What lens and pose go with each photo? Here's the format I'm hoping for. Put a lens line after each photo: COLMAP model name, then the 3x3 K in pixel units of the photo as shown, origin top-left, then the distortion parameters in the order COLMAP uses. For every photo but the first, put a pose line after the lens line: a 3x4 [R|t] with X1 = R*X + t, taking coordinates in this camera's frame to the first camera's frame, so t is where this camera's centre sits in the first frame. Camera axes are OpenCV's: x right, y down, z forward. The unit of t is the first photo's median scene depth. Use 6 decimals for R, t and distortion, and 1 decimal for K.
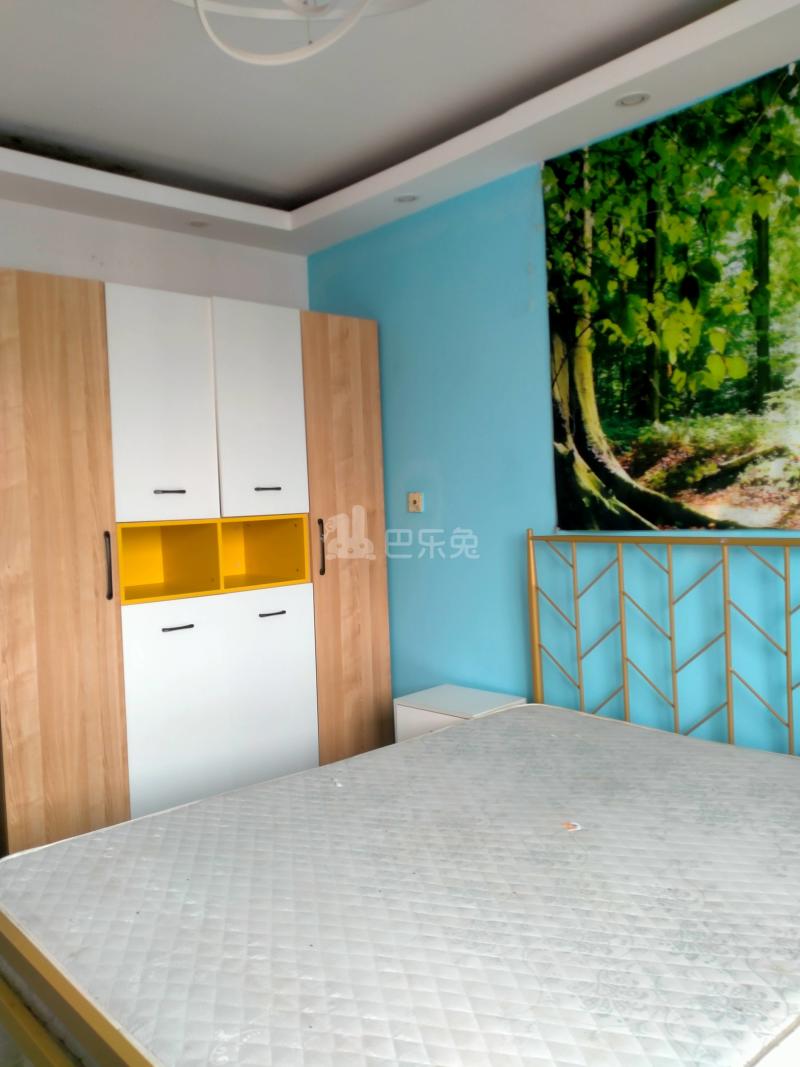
lens RADIAL K [[840.2, 0, 396.3], [0, 840.2, 538.7], [0, 0, 1]] dist [-0.018032, -0.037206]
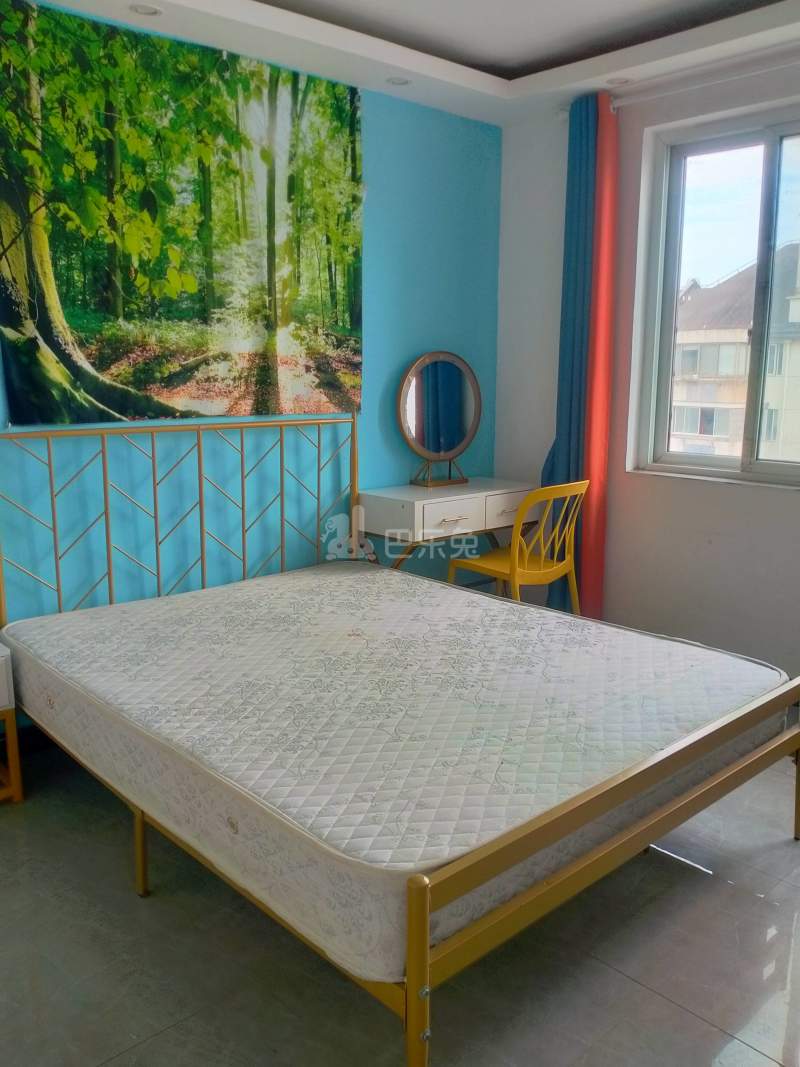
lens RADIAL K [[840.2, 0, 396.2], [0, 840.2, 534.3], [0, 0, 1]] dist [-0.018032, -0.037206]
pose [[0.000085, -0.148913, 0.988850, -0.812871], [0.049184, 0.987654, 0.148728, -0.010087], [-0.998790, 0.048623, 0.007408, 0.676912]]
